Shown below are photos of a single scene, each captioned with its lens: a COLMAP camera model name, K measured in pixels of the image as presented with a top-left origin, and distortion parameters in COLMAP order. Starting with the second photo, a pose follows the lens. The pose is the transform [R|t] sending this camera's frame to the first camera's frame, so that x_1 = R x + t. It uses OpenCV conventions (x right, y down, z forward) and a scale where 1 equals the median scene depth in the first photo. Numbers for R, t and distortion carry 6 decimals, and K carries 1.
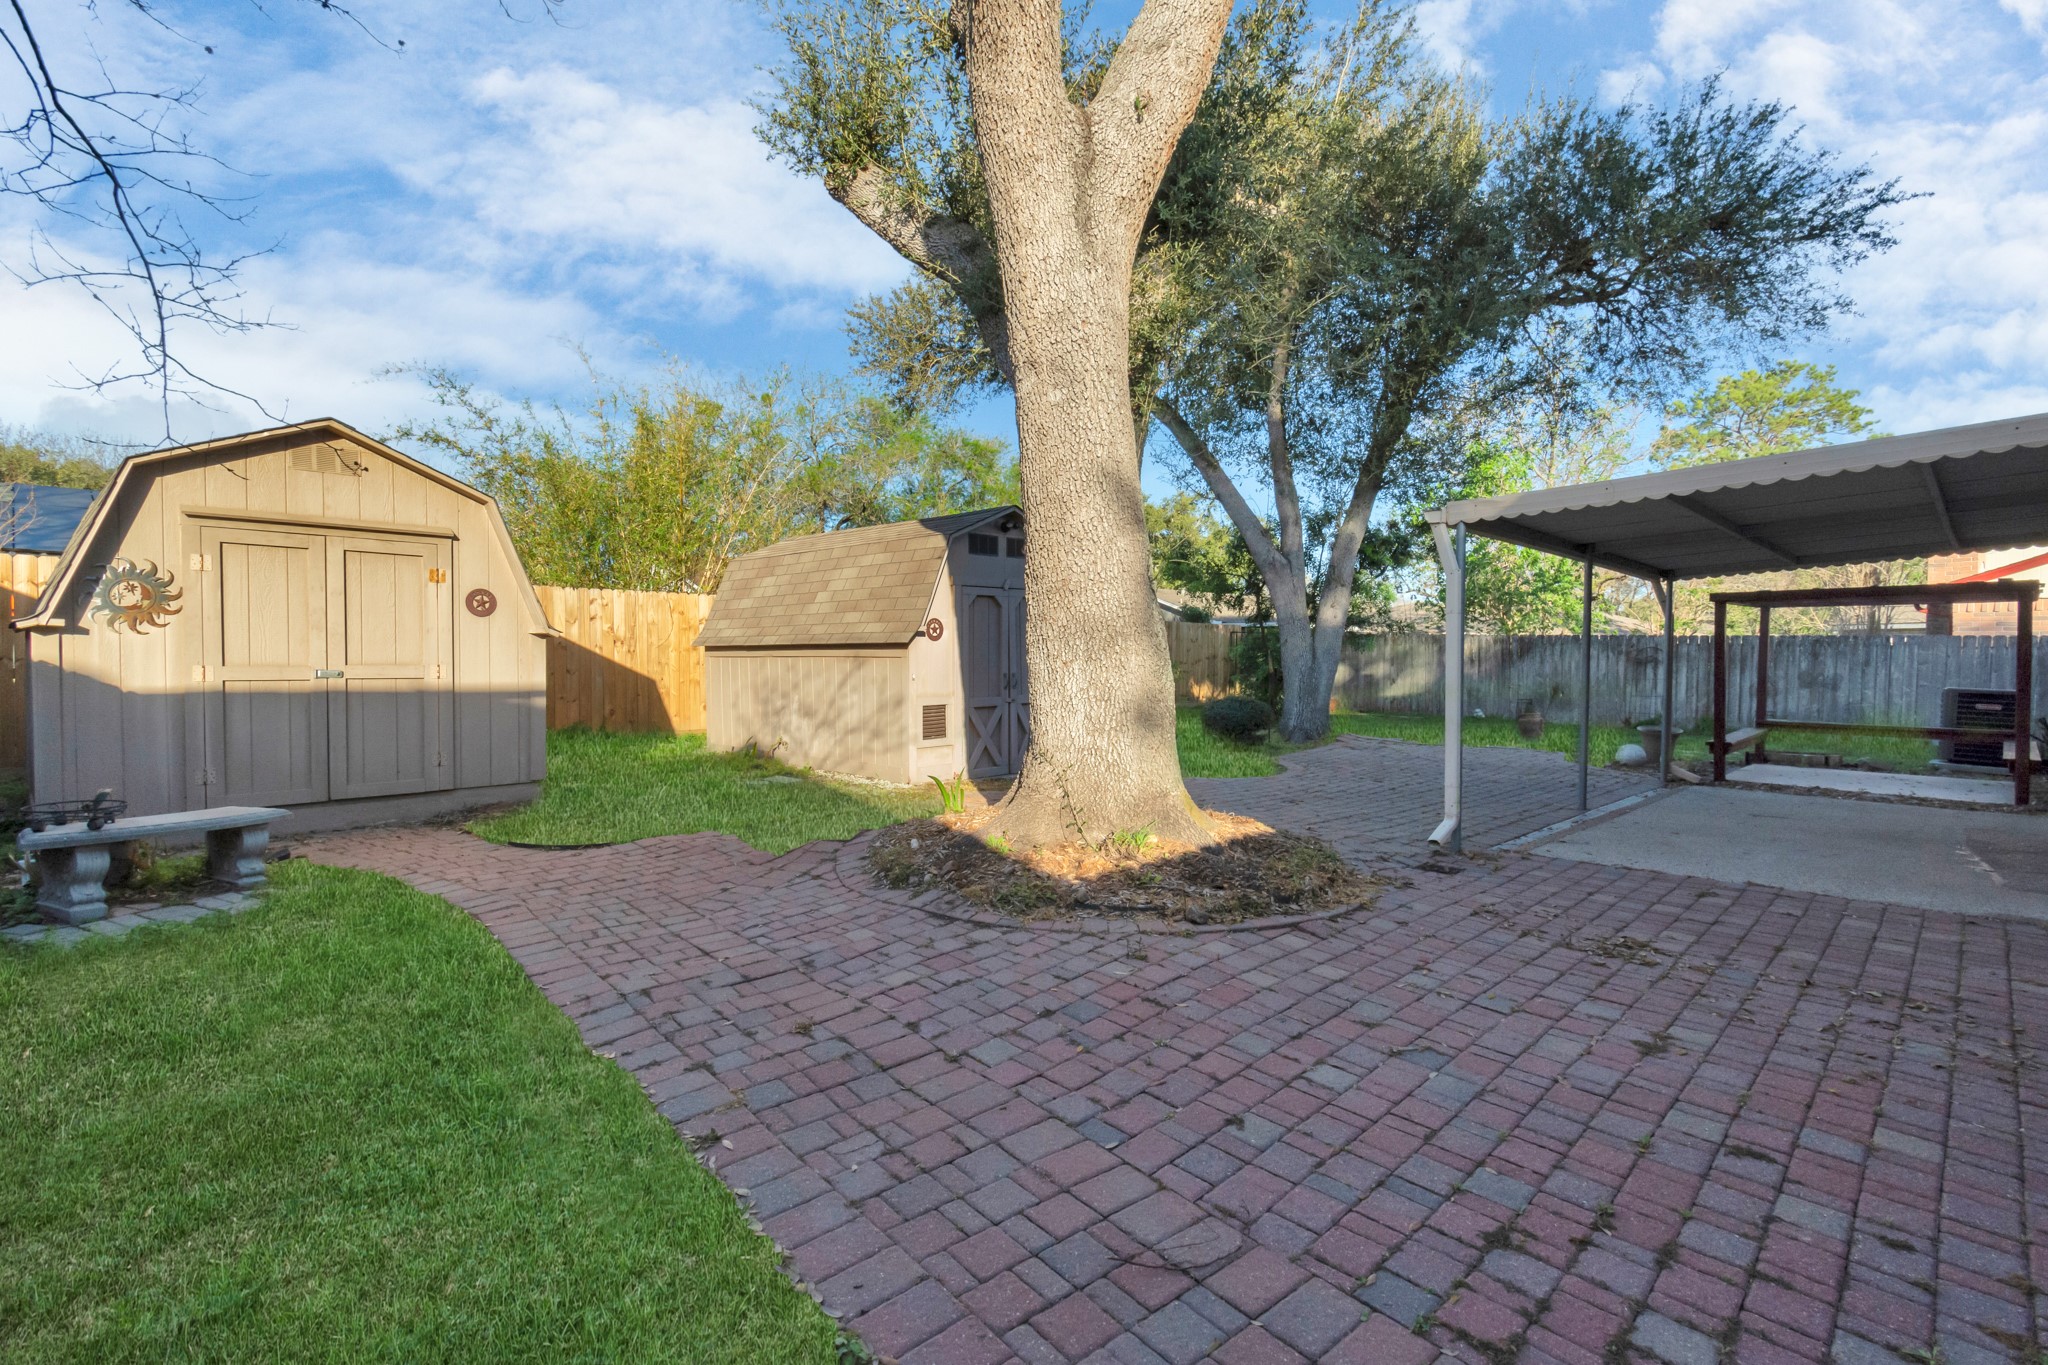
lens RADIAL K [[920.9, 0, 1030.2], [0, 920.9, 680.7], [0, 0, 1]] dist [0.005987, -0.001544]
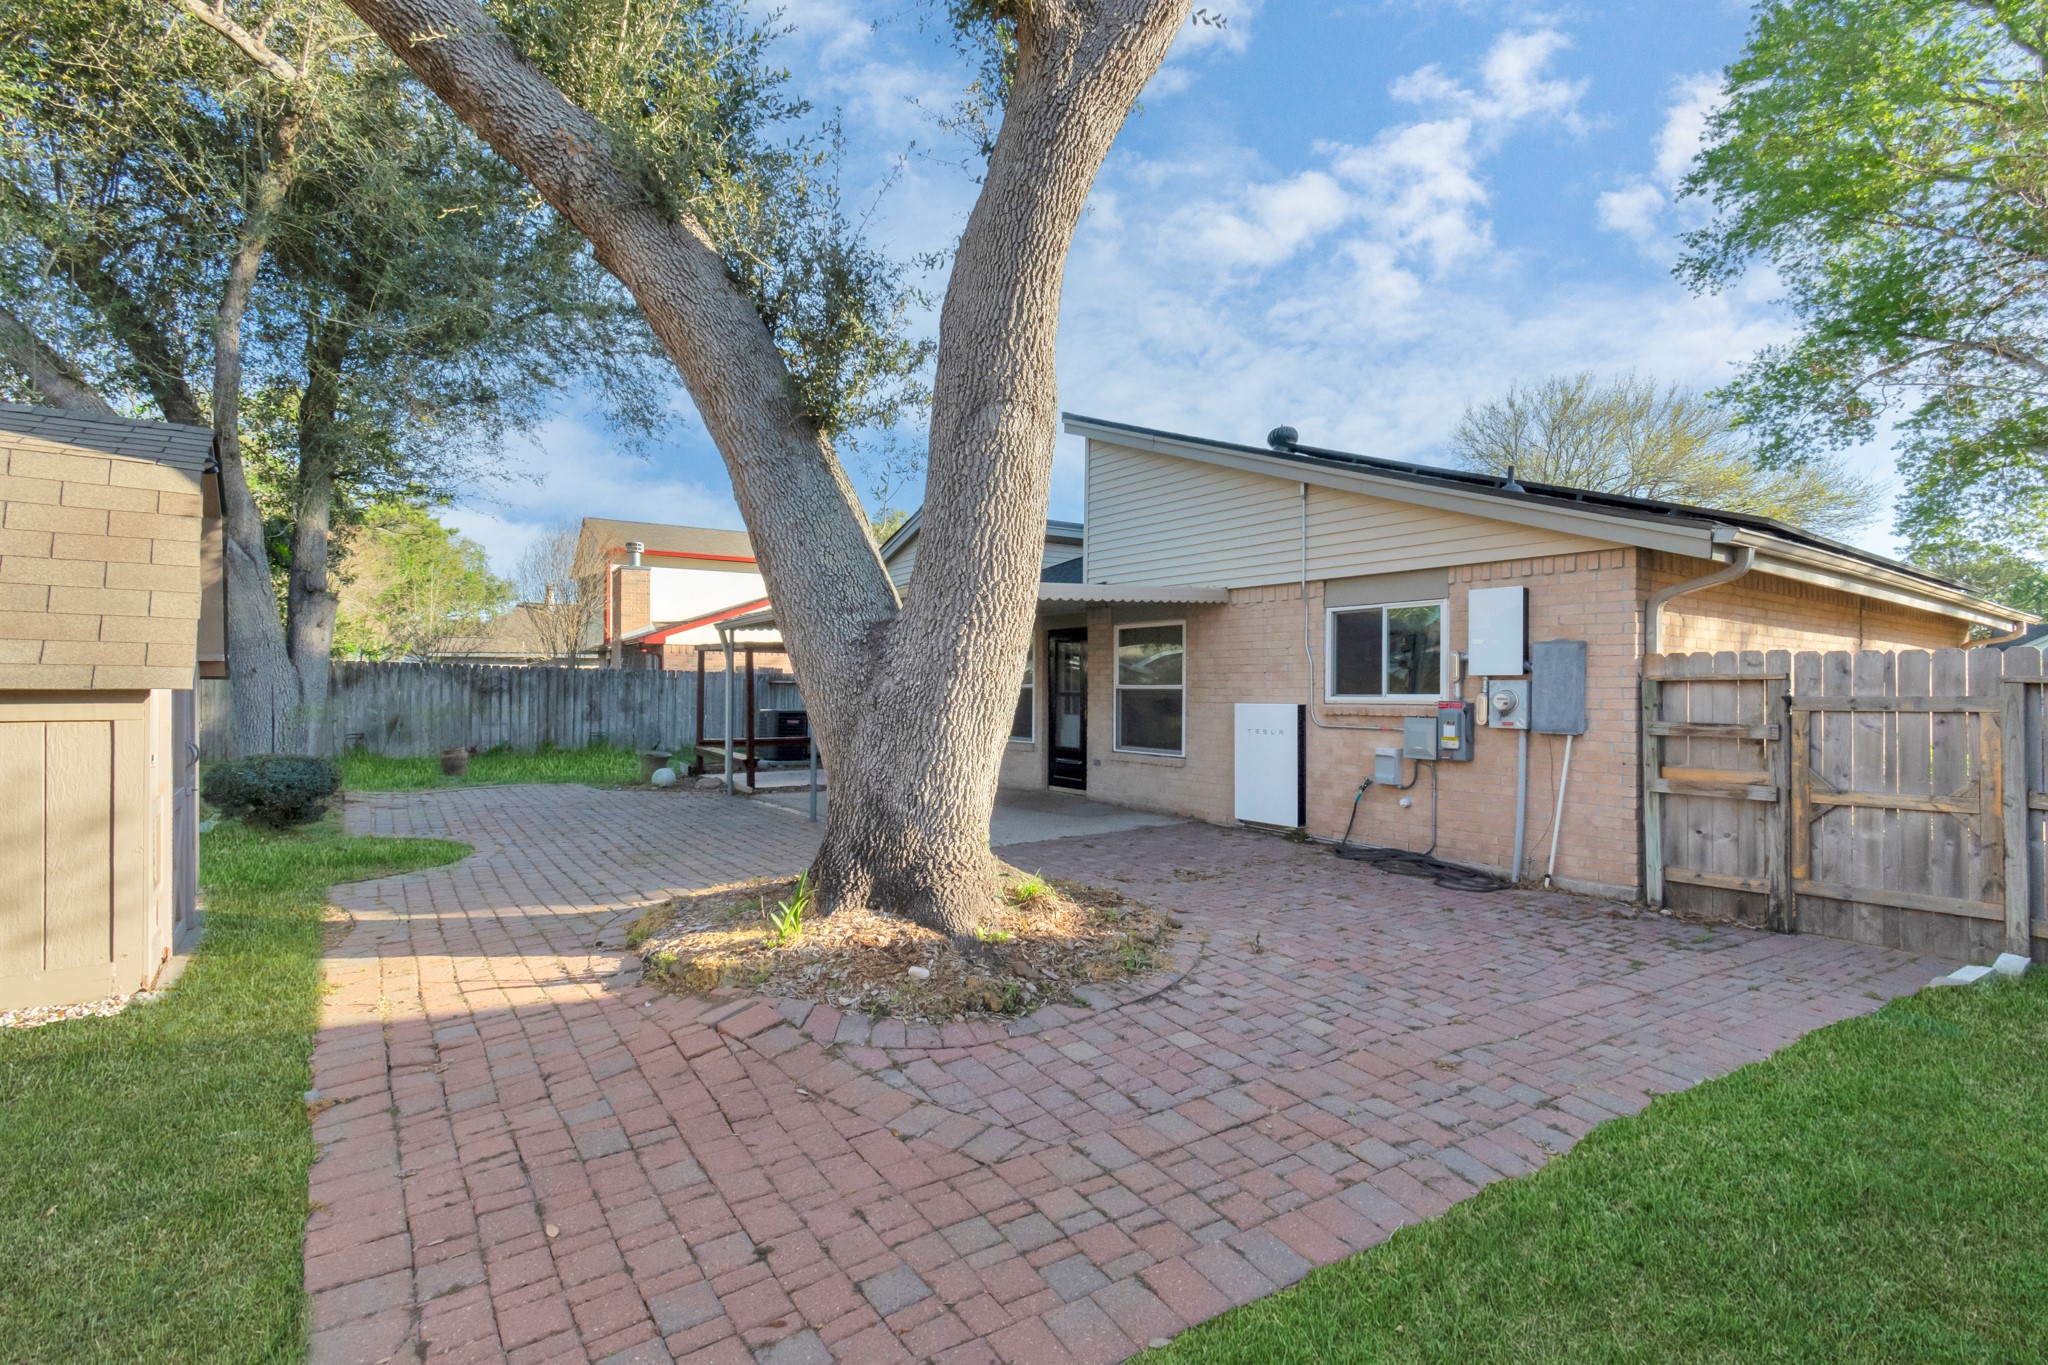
lens RADIAL K [[920.9, 0, 1027.5], [0, 920.9, 683.0], [0, 0, 1]] dist [0.005987, -0.001544]
pose [[0.151710, -0.000945, 0.988425, -1.120678], [0.016933, 0.999855, -0.001643, -0.073877], [-0.988280, 0.016987, 0.151704, 1.035874]]
